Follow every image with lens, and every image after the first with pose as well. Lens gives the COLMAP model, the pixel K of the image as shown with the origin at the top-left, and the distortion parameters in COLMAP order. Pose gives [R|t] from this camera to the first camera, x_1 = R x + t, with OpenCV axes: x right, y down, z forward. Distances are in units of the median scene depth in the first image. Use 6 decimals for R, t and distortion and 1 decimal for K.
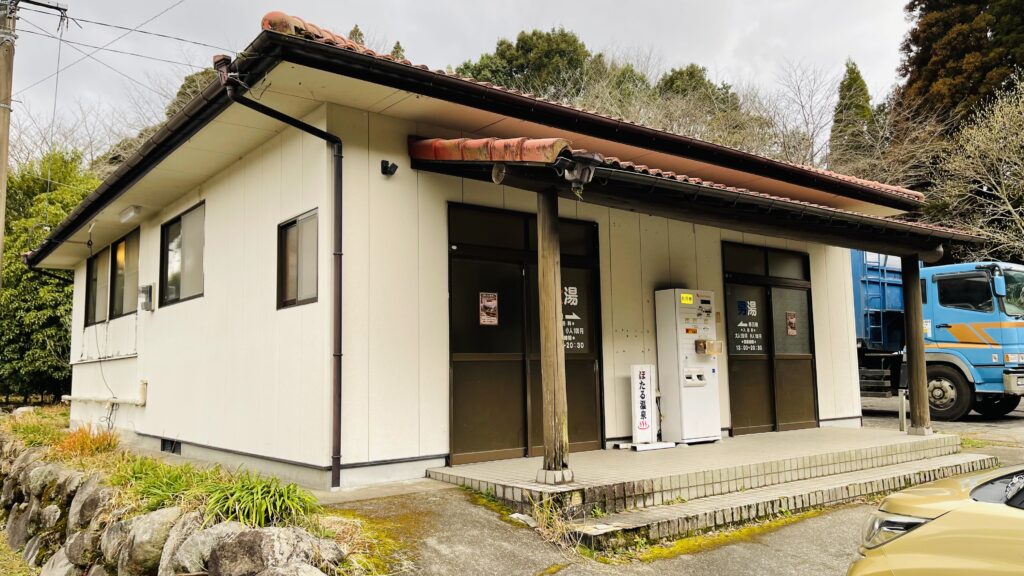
lens RADIAL K [[785.7, 0, 509.7], [0, 785.7, 282.9], [0, 0, 1]] dist [-0.000023, -0.004490]
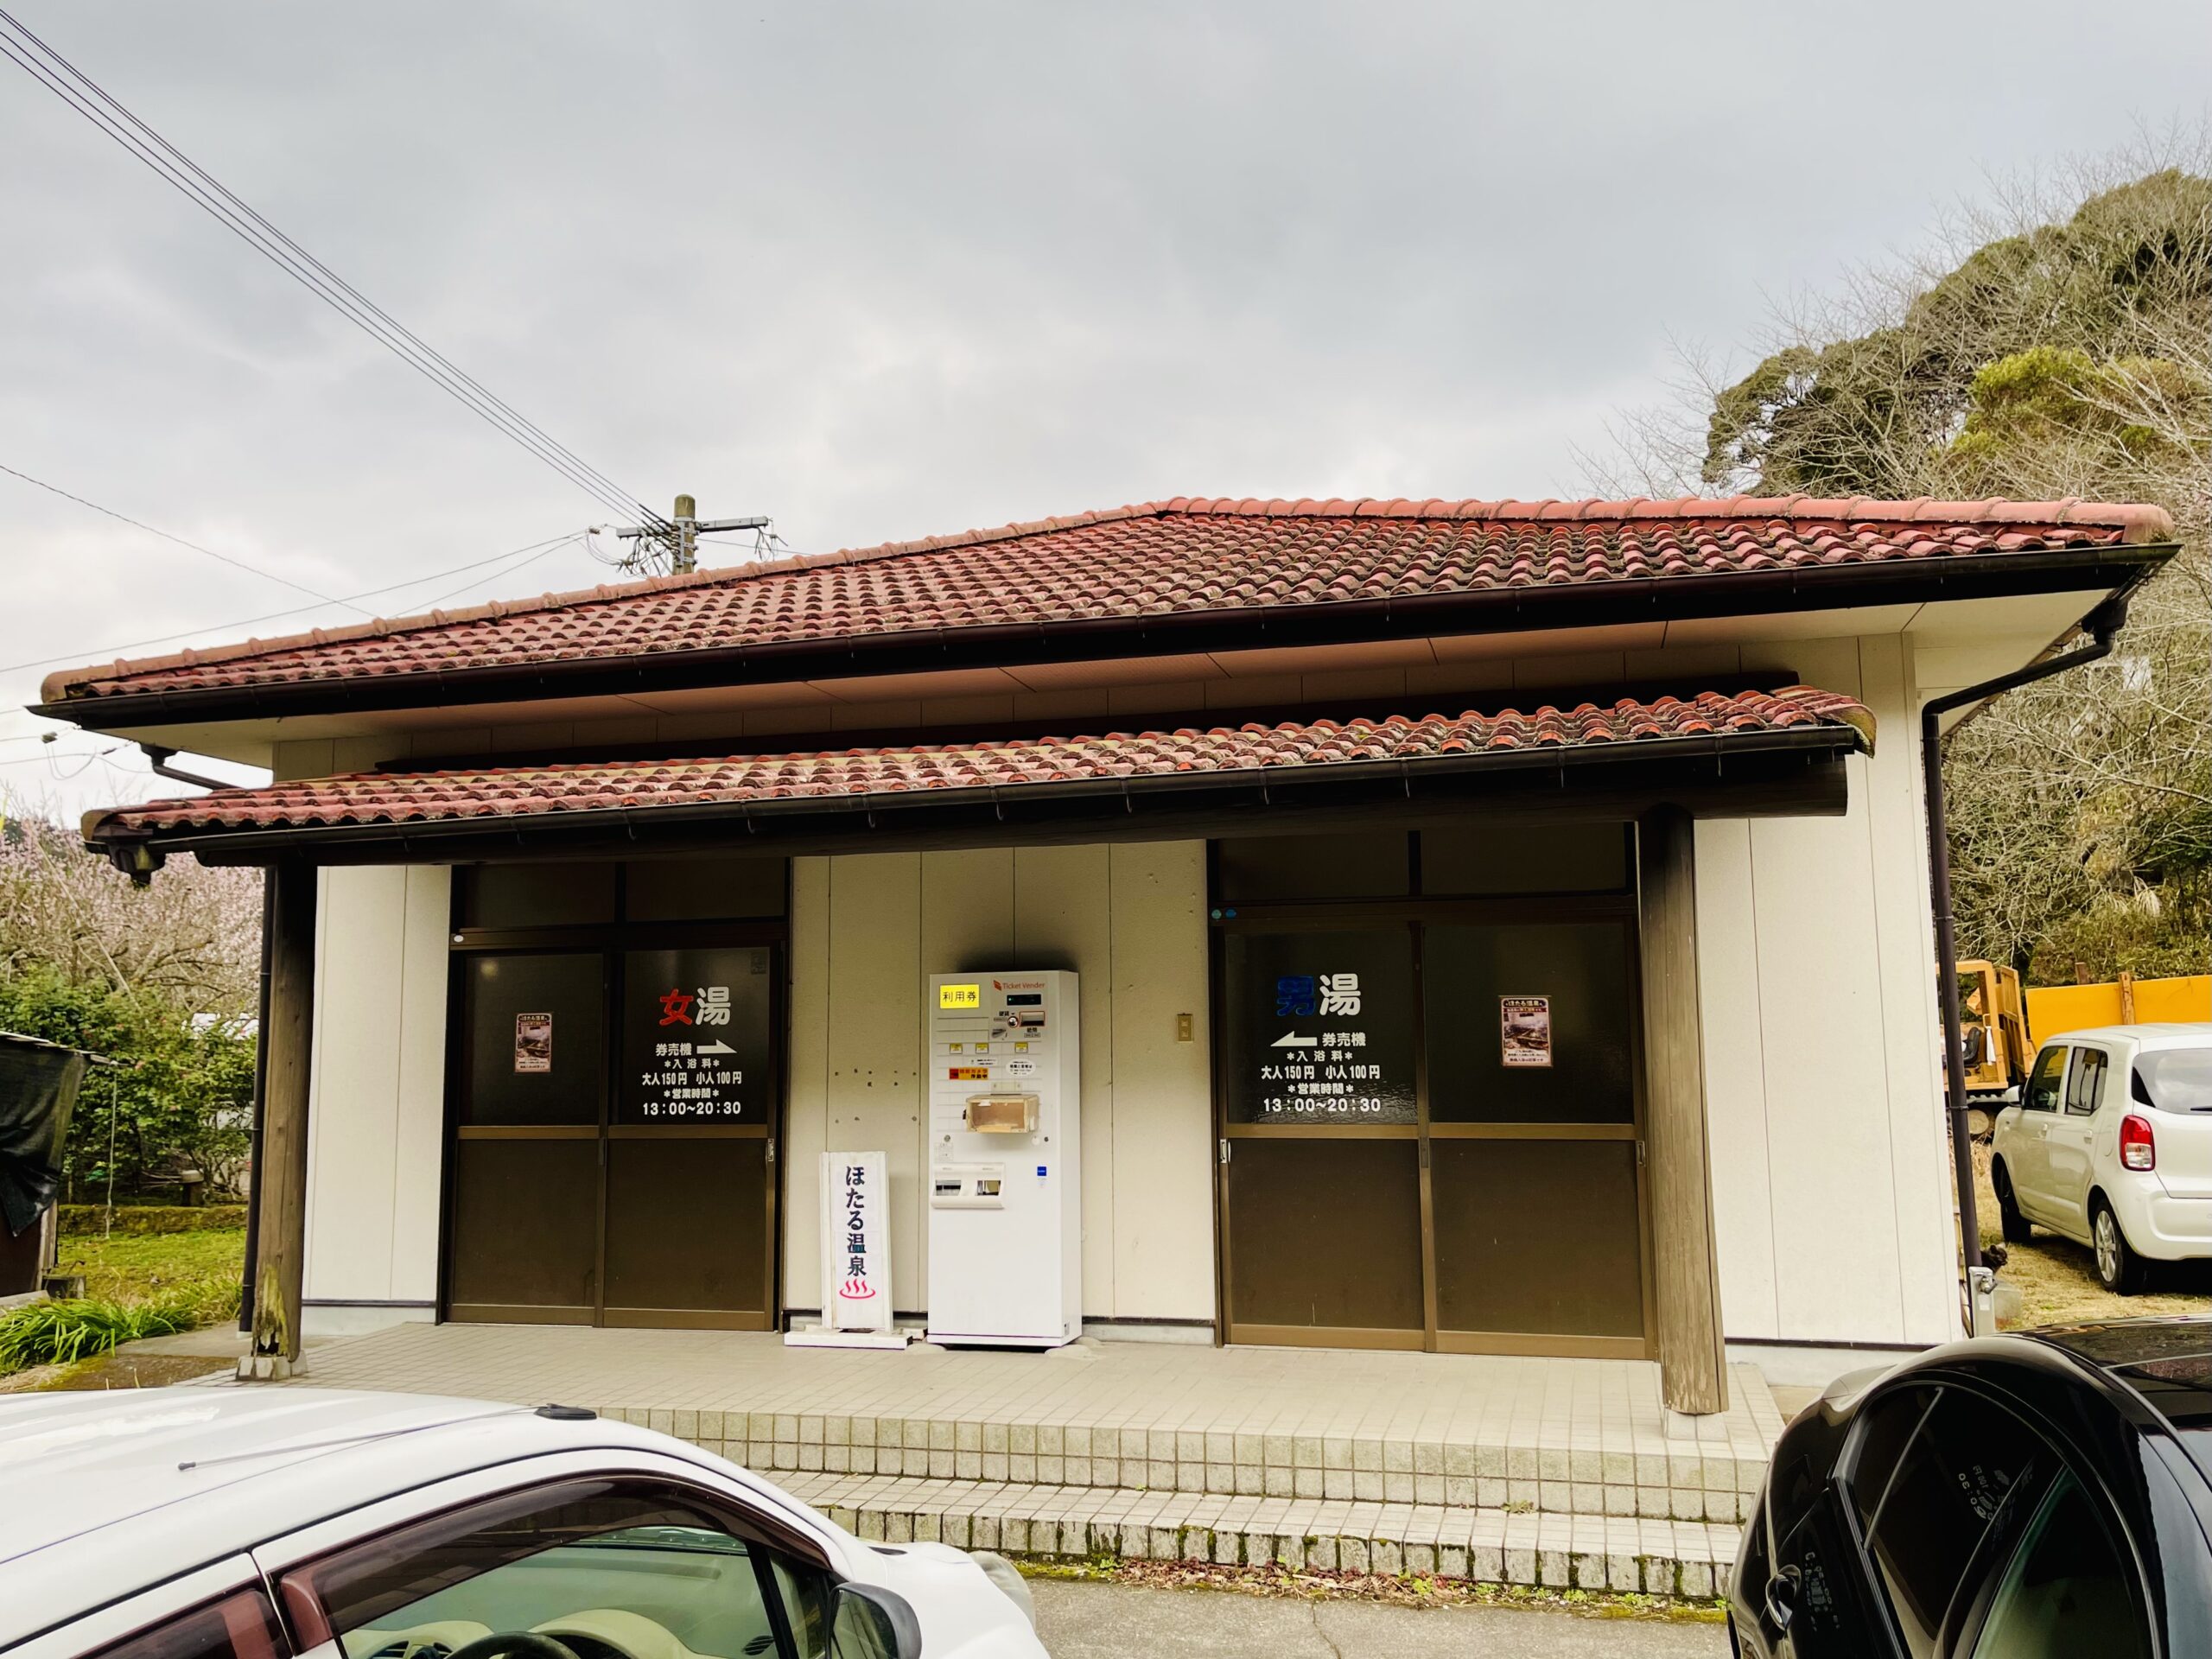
lens RADIAL K [[1719.9, 0, 1100.3], [0, 1719.9, 836.8], [0, 0, 1]] dist [-0.009474, -0.000178]
pose [[0.614796, -0.094638, -0.782987, 1.026895], [0.092565, 0.994572, -0.047531, -0.014206], [0.783235, -0.043256, 0.620219, 0.510204]]
